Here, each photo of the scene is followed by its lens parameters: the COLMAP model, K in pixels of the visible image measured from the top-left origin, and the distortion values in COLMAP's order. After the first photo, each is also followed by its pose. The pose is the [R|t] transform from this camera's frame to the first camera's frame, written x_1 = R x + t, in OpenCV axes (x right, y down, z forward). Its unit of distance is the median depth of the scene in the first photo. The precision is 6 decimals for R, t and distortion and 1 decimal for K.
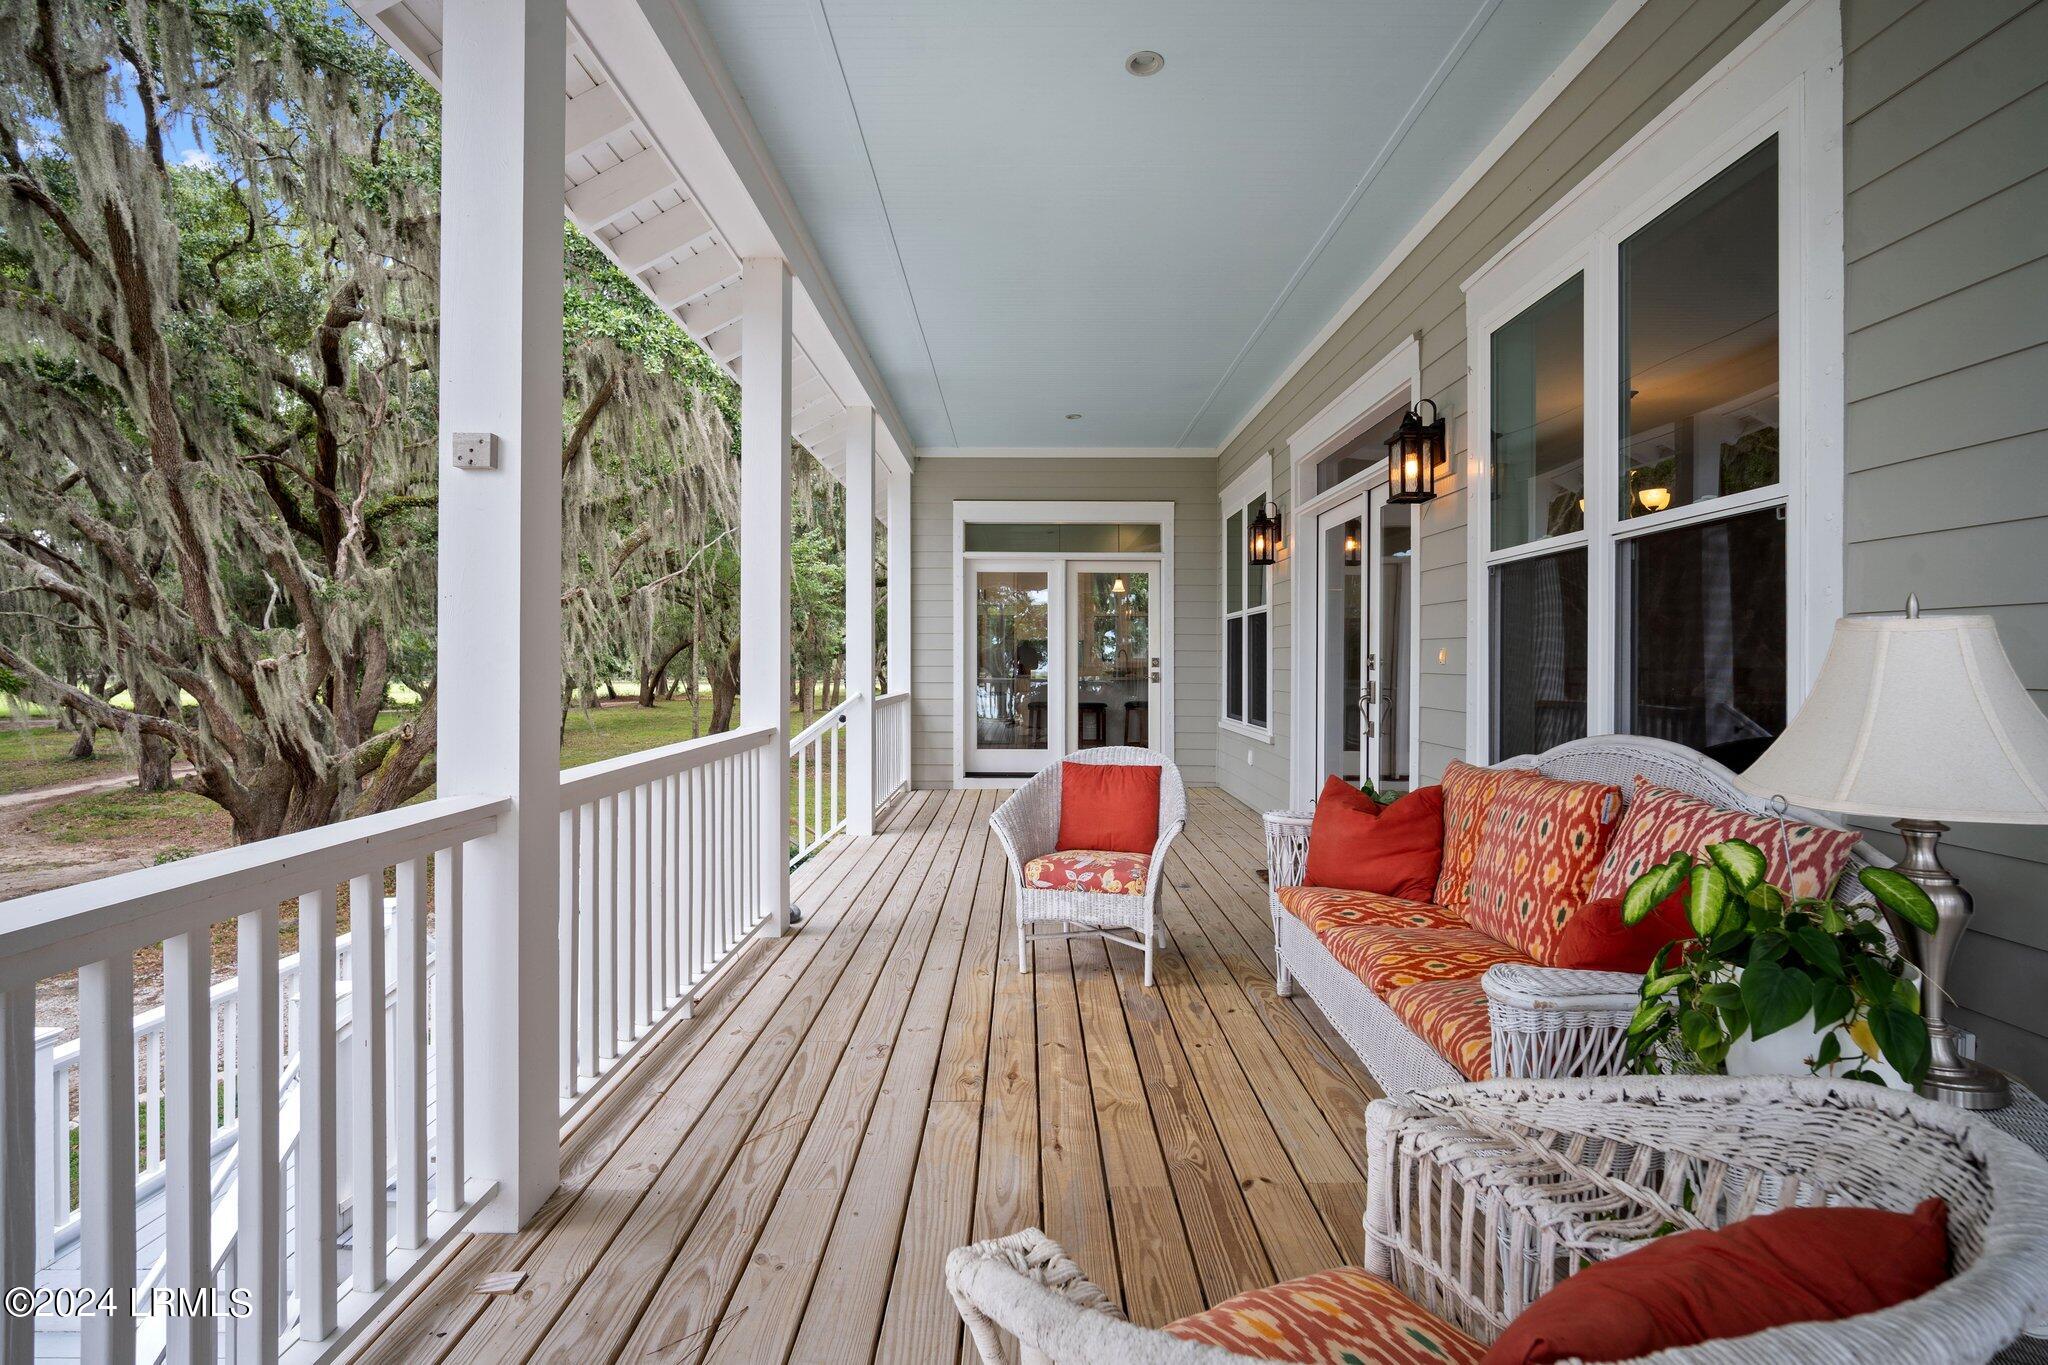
lens RADIAL K [[916.7, 0, 1022.2], [0, 916.7, 665.0], [0, 0, 1]] dist [-0.012485, 0.000901]
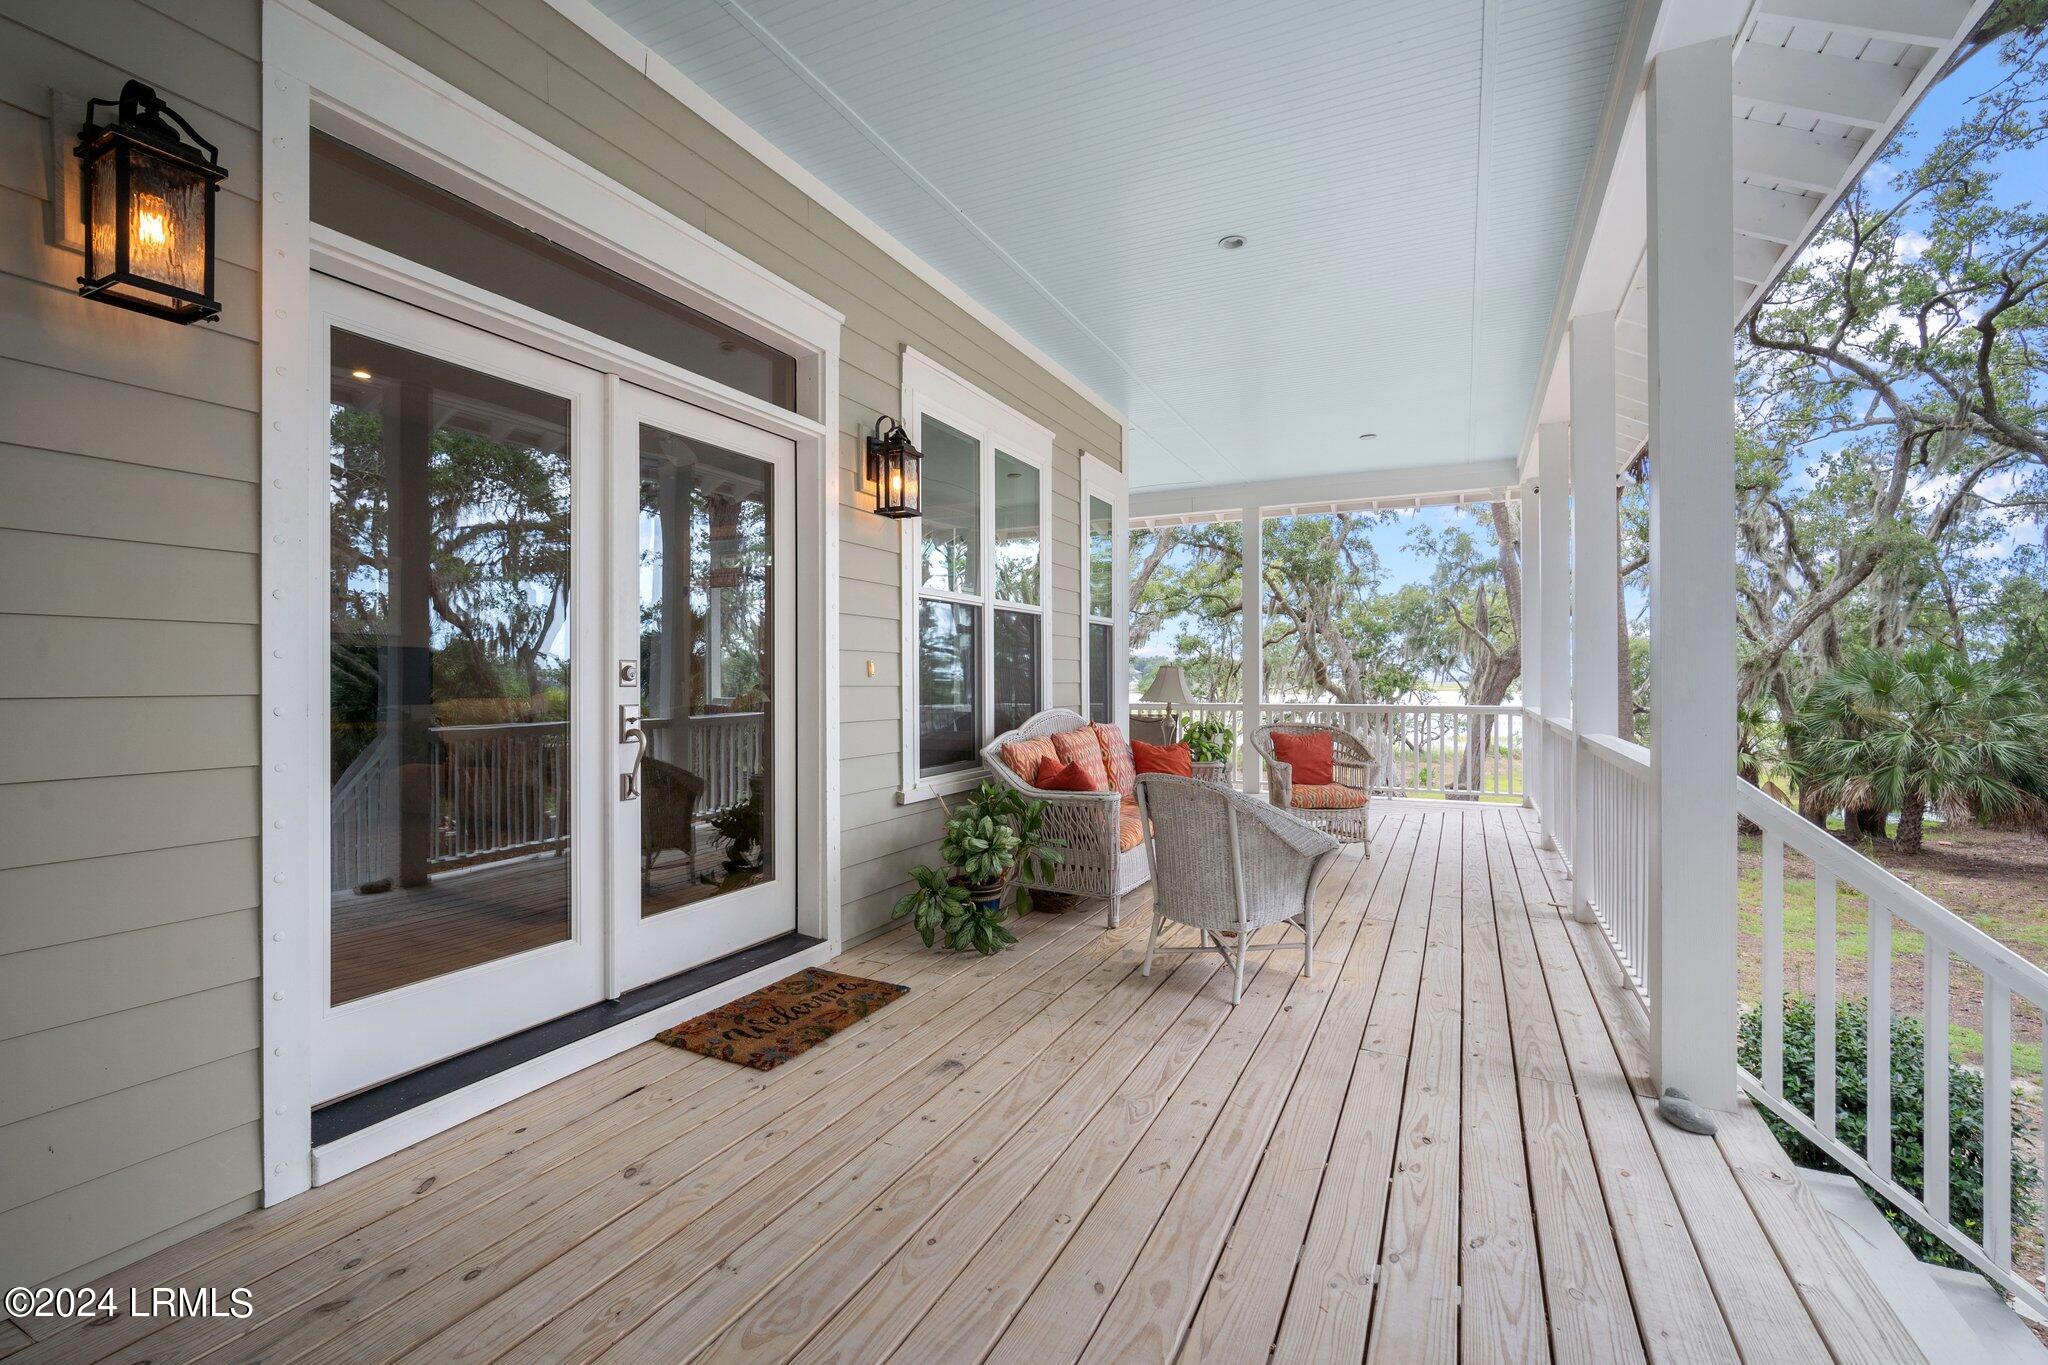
lens RADIAL K [[916.7, 0, 1022.2], [0, 916.7, 665.0], [0, 0, 1]] dist [-0.012485, 0.000901]
pose [[-0.903448, -0.002043, 0.428692, -0.117020], [-0.001402, 0.999997, 0.001810, -0.013211], [-0.428695, 0.001034, -0.903449, 1.644920]]
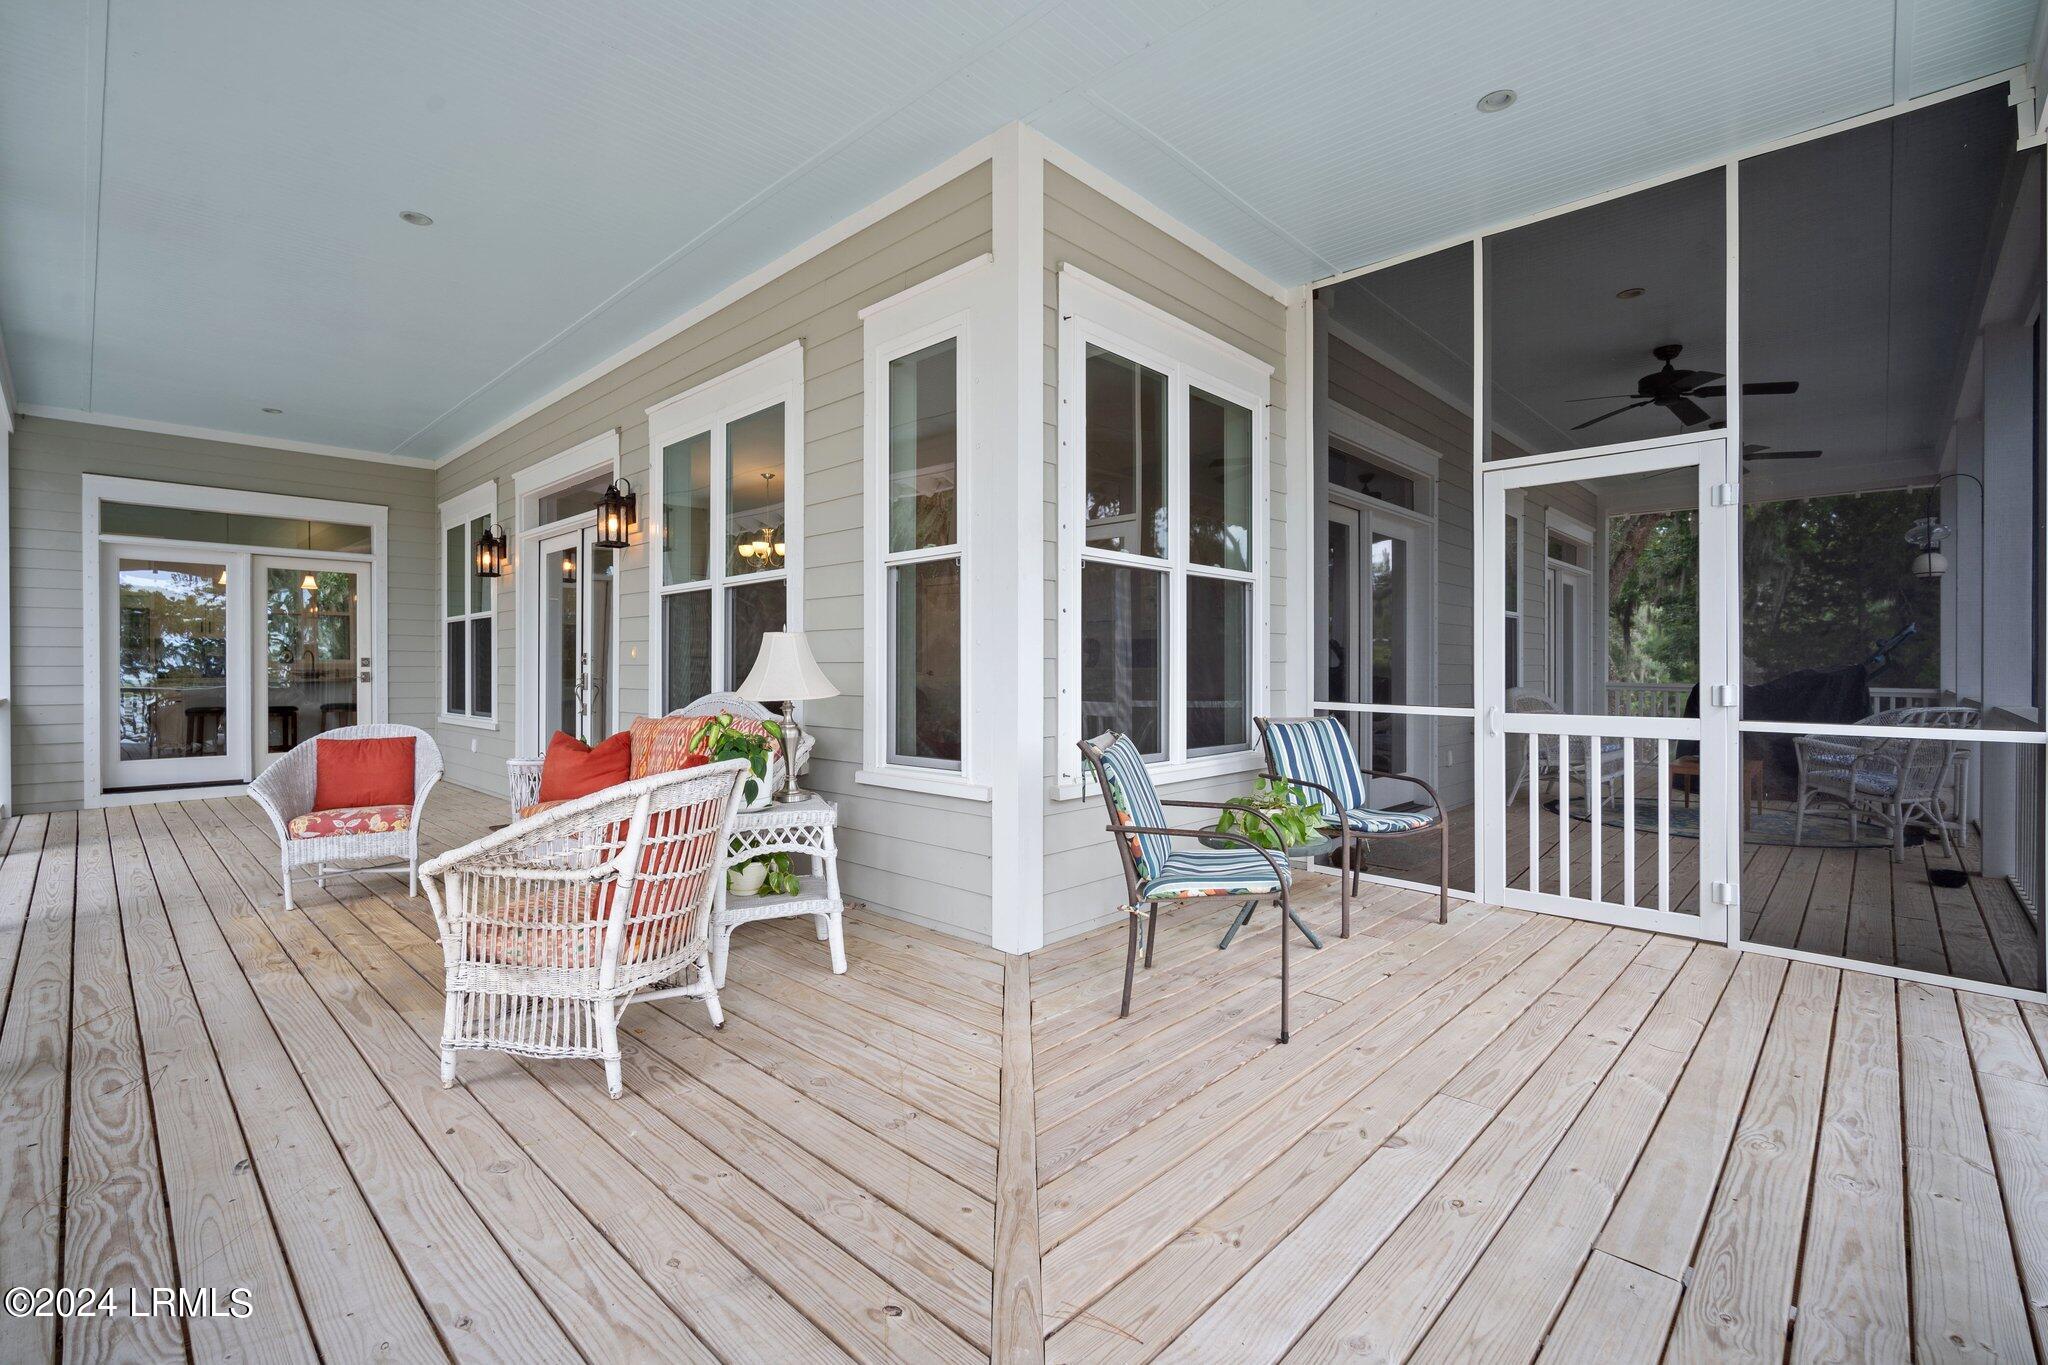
lens RADIAL K [[916.7, 0, 1022.2], [0, 916.7, 665.0], [0, 0, 1]] dist [-0.012485, 0.000901]
pose [[0.688886, 0.000310, 0.724870, -0.160172], [0.005674, 0.999967, -0.005821, 0.019420], [-0.724848, 0.008123, 0.688861, -0.420148]]
